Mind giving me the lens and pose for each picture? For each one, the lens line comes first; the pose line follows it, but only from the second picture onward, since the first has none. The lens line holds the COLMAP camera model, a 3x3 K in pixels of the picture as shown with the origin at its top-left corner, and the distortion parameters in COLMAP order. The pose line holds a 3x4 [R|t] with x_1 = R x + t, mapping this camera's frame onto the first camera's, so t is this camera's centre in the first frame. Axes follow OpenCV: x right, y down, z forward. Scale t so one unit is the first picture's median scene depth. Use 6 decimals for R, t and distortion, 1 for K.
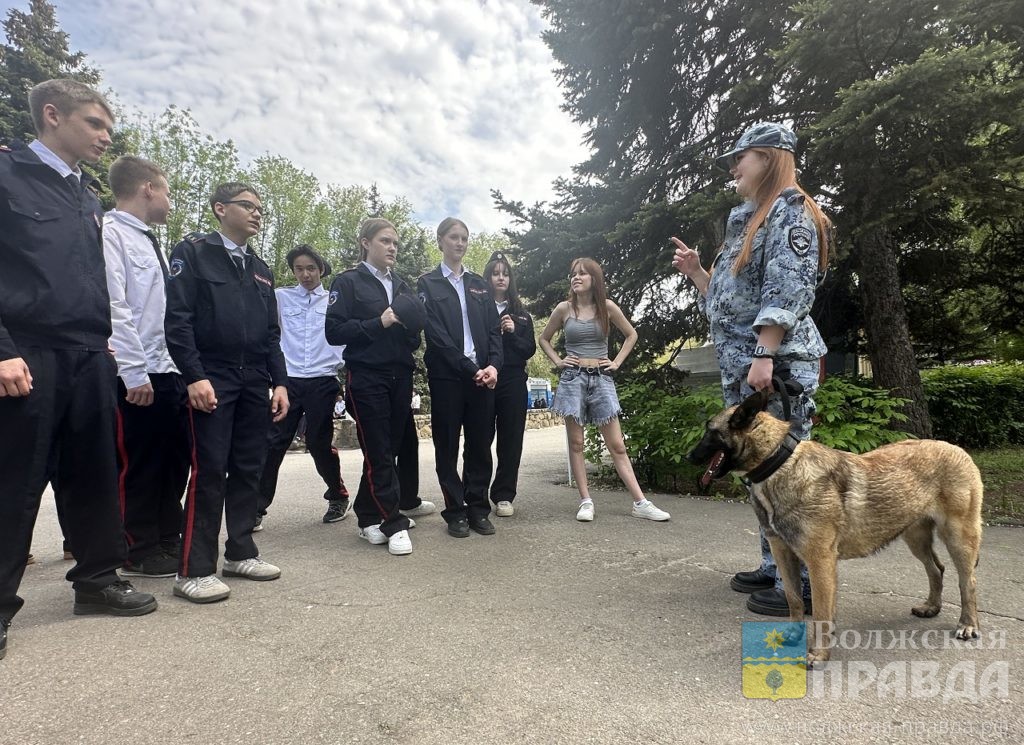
lens RADIAL K [[527.8, 0, 512.5], [0, 527.8, 371.3], [0, 0, 1]] dist [0.000530, 0.000097]
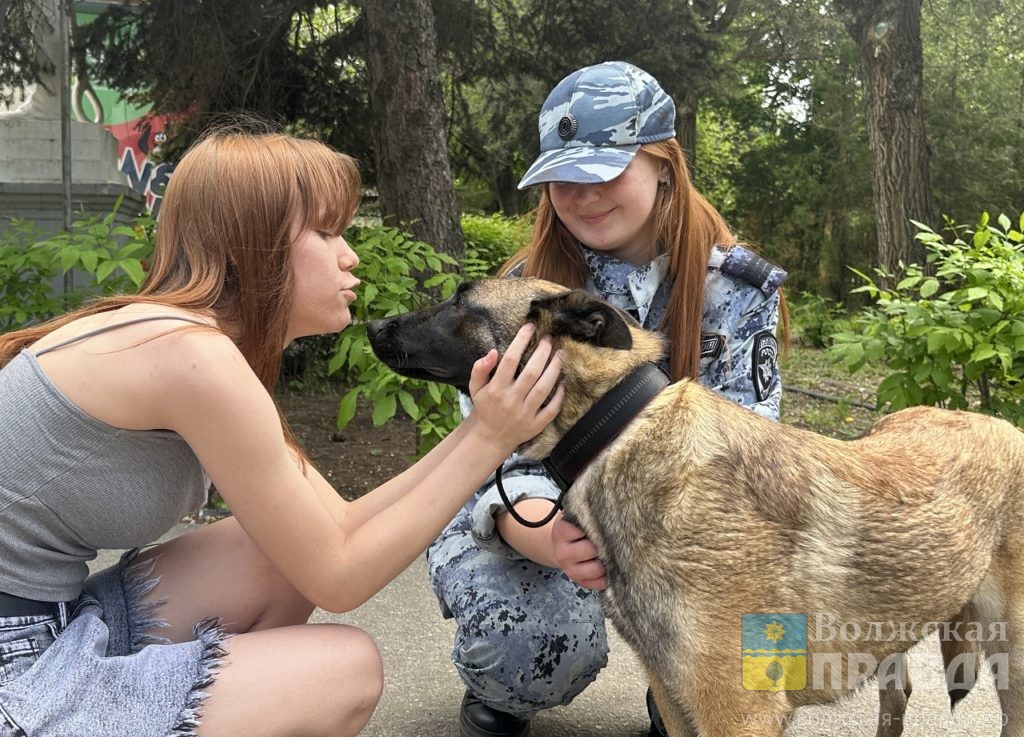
lens RADIAL K [[1206.1, 0, 511.7], [0, 1206.1, 369.8], [0, 0, 1]] dist [-0.026269, 0.000000]
pose [[0.705531, -0.006091, 0.708653, -0.033518], [-0.103606, 0.988333, 0.111644, 0.003723], [-0.701065, -0.152189, 0.696668, 0.113520]]
